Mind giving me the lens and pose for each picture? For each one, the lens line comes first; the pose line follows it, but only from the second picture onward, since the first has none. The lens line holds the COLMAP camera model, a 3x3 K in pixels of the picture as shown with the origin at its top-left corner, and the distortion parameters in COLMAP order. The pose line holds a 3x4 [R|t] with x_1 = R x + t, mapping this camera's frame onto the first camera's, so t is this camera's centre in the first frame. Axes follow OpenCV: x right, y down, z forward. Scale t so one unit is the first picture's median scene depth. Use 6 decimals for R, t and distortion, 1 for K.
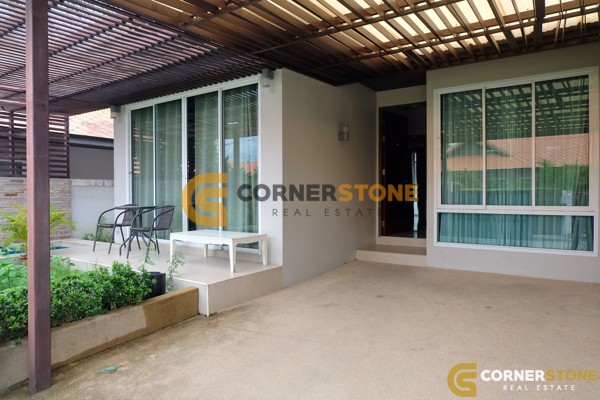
lens RADIAL K [[412.3, 0, 306.0], [0, 412.3, 197.9], [0, 0, 1]] dist [-0.072884, 0.071355]
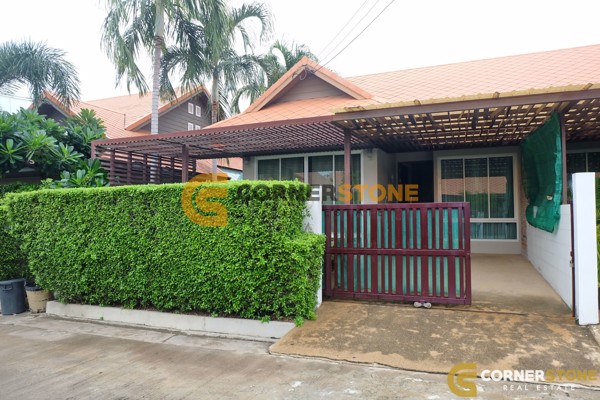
lens RADIAL K [[411.7, 0, 305.4], [0, 411.7, 200.0], [0, 0, 1]] dist [-0.059313, 0.050884]
pose [[0.976616, 0.007897, 0.214846, -0.799676], [0.001919, 0.998965, -0.045438, 0.019953], [-0.214982, 0.044788, 0.975590, -0.819974]]
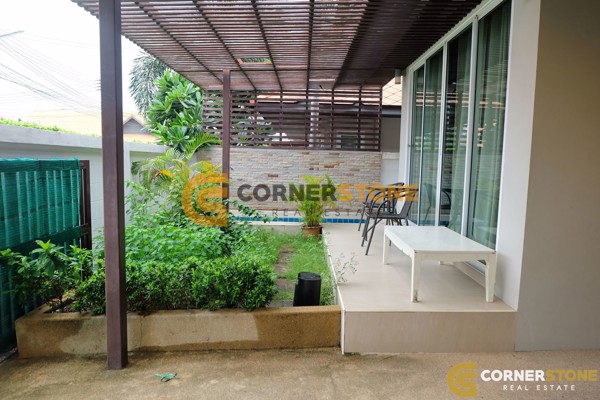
lens RADIAL K [[411.7, 0, 305.4], [0, 411.7, 200.0], [0, 0, 1]] dist [-0.059313, 0.050884]
pose [[0.562376, 0.098278, -0.821021, 0.209776], [-0.032433, 0.994769, 0.096861, -0.031799], [0.826246, -0.027844, 0.562621, 0.422515]]
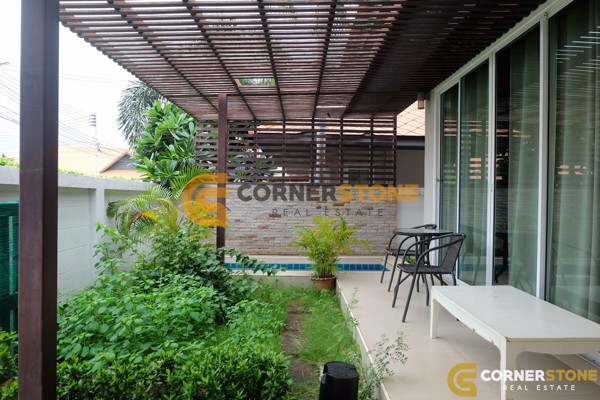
lens RADIAL K [[412.3, 0, 306.0], [0, 412.3, 197.9], [0, 0, 1]] dist [-0.072884, 0.071355]
pose [[0.571456, 0.019246, -0.820407, 0.043459], [-0.023054, 0.999707, 0.007394, -0.038155], [0.820309, 0.014688, 0.571732, 0.496738]]
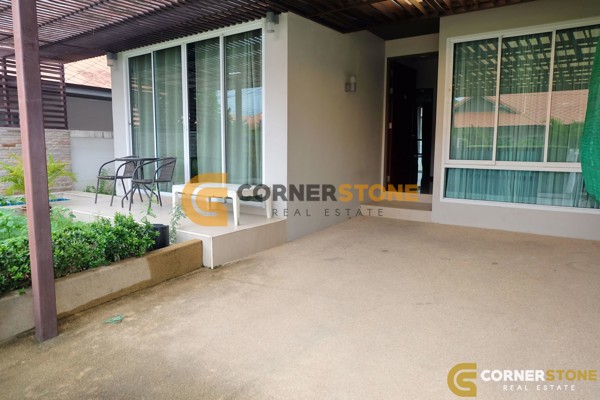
lens RADIAL K [[411.7, 0, 305.4], [0, 411.7, 200.0], [0, 0, 1]] dist [-0.059313, 0.050884]
pose [[0.999923, 0.011676, -0.004201, -0.008552], [-0.011130, 0.993600, 0.112407, 0.006549], [0.005486, -0.112352, 0.993653, 0.021450]]
